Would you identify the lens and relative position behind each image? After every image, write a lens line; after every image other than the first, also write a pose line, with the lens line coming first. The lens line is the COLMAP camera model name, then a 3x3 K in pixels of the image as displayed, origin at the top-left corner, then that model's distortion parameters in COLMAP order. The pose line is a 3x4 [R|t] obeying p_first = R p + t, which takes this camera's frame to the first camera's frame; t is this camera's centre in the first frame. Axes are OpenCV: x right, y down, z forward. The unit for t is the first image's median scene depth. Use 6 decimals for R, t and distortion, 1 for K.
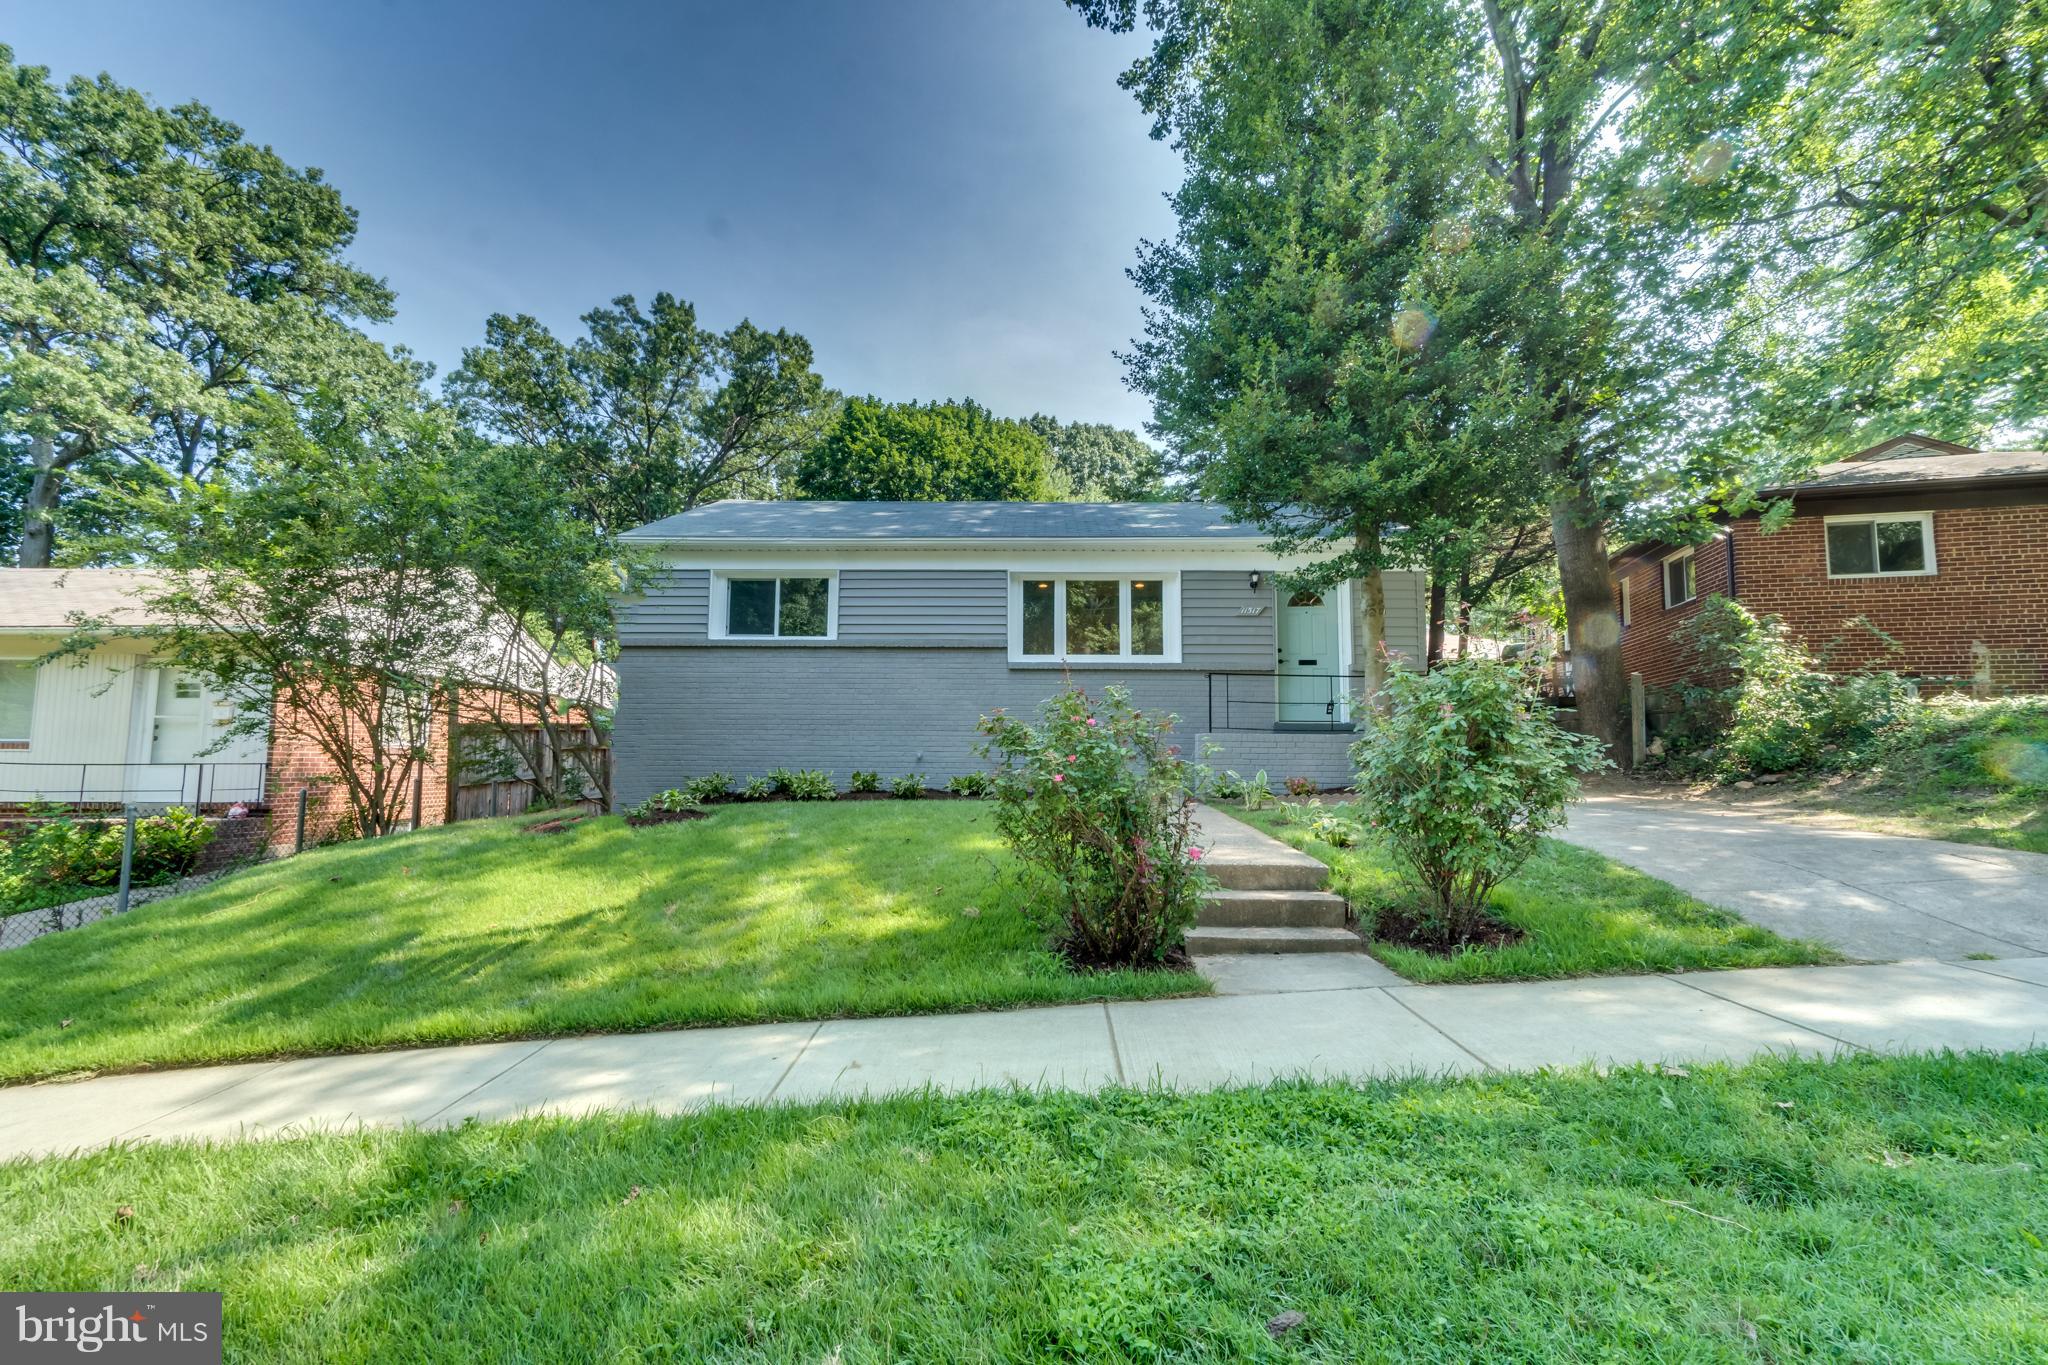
lens RADIAL K [[895.2, 0, 1026.0], [0, 895.2, 681.0], [0, 0, 1]] dist [0.005418, 0.001596]
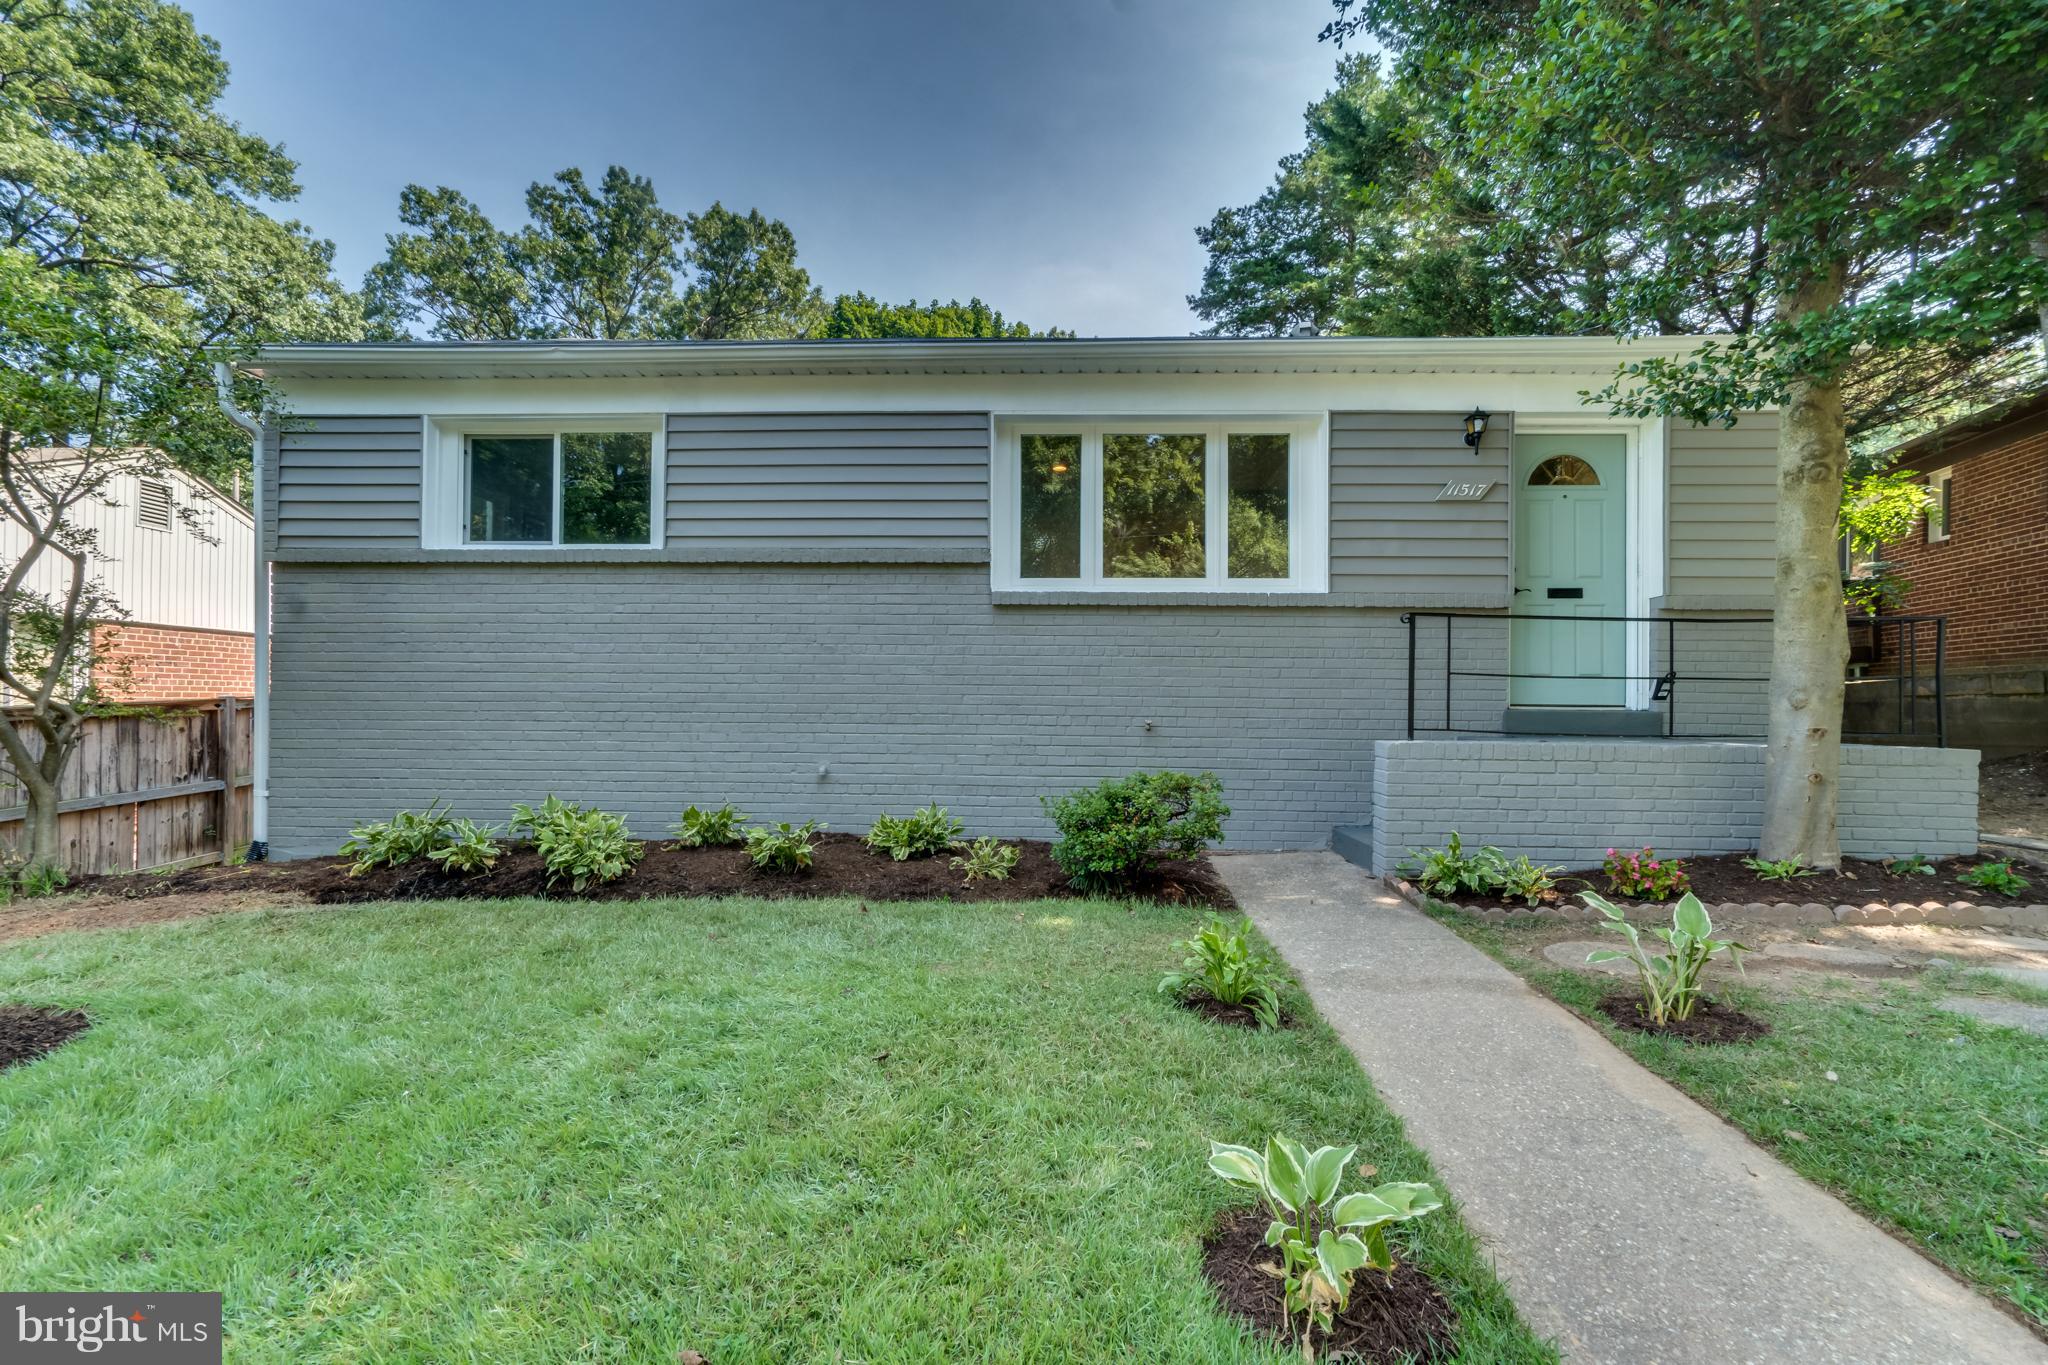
lens RADIAL K [[895.2, 0, 1032.9], [0, 895.2, 691.3], [0, 0, 1]] dist [0.005418, 0.001596]
pose [[0.999943, 0.001241, -0.010632, 0.002629], [-0.000417, 0.997018, 0.077163, -0.001004], [0.010696, -0.077154, 0.996962, 0.127811]]
